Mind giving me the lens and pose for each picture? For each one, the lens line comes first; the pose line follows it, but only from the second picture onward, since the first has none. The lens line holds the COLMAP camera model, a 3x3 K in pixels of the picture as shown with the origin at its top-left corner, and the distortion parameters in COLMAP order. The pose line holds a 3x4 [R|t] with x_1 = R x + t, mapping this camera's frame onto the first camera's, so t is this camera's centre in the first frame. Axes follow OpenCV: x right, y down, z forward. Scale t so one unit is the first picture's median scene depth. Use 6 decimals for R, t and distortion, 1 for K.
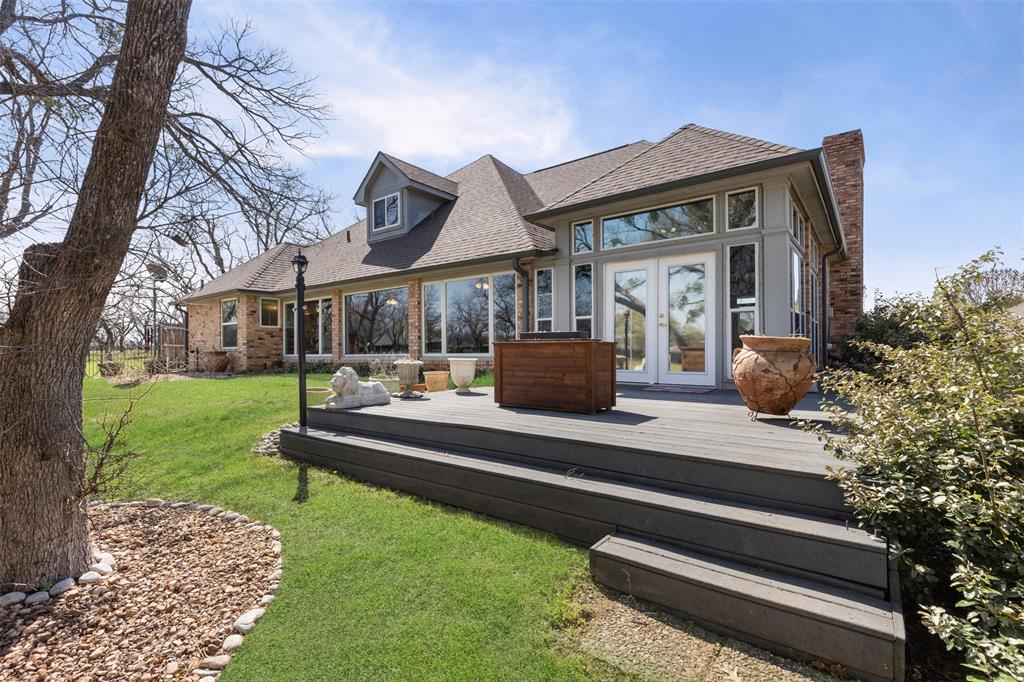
lens RADIAL K [[466.9, 0, 513.8], [0, 466.9, 342.2], [0, 0, 1]] dist [0.023841, -0.000021]
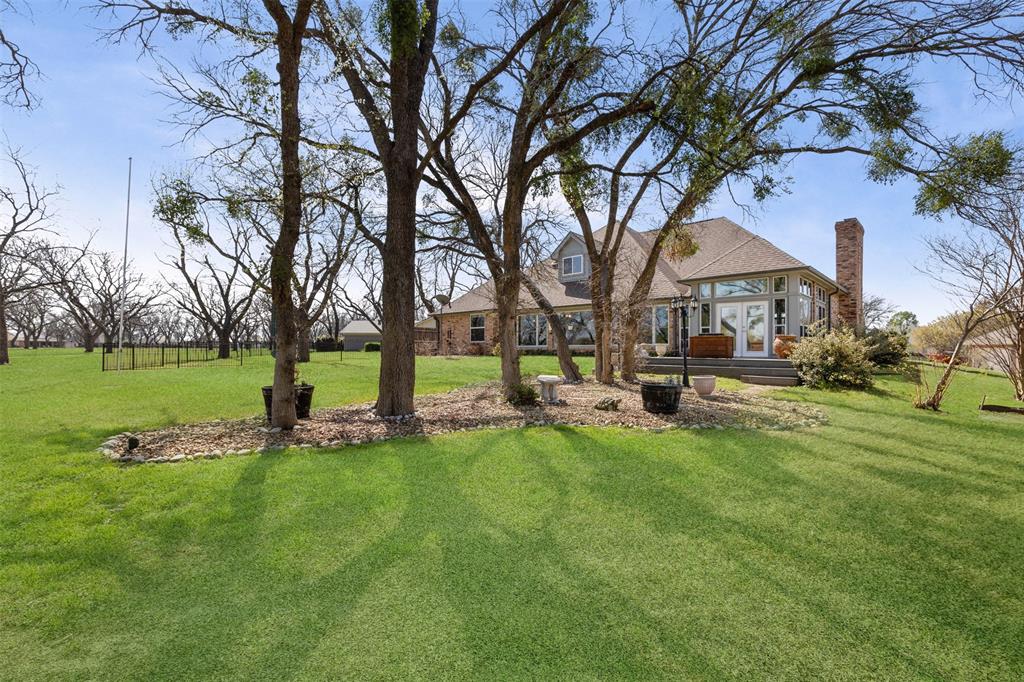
lens RADIAL K [[466.9, 0, 516.5], [0, 466.9, 342.2], [0, 0, 1]] dist [0.023841, -0.000021]
pose [[0.995736, 0.008614, -0.091850, -0.528043], [-0.009269, 0.999935, -0.006710, 0.039560], [0.091786, 0.007532, 0.995750, -1.263857]]
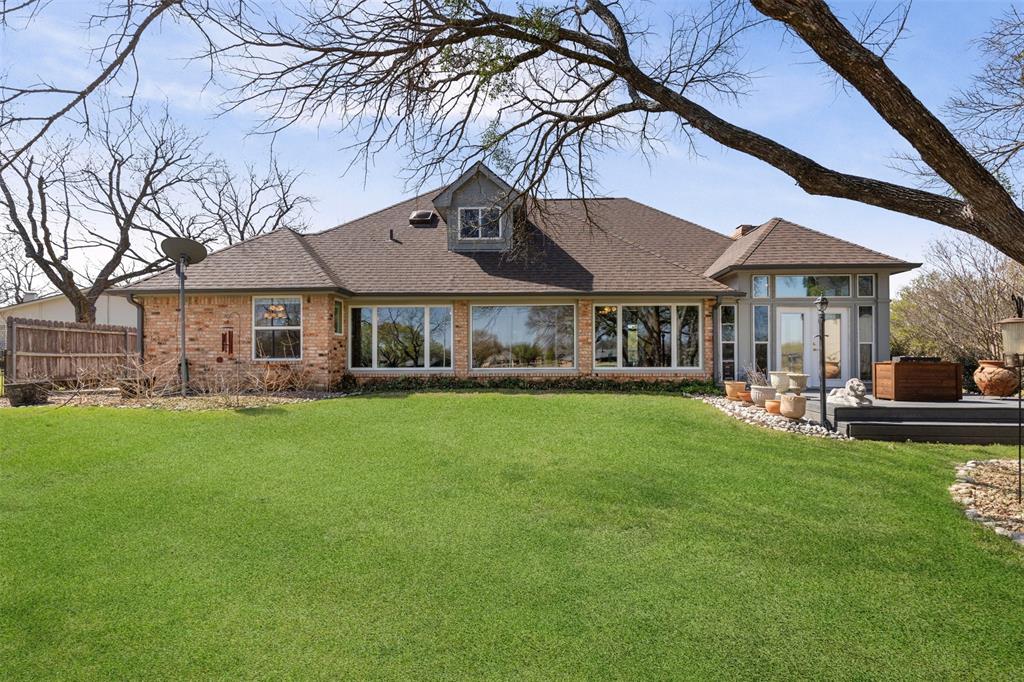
lens RADIAL K [[466.9, 0, 512.4], [0, 466.9, 351.5], [0, 0, 1]] dist [0.023841, -0.000021]
pose [[0.807442, 0.019516, 0.589623, -1.299960], [-0.013537, 0.999802, -0.014554, 0.005989], [-0.589791, 0.003770, 0.807547, 0.277804]]
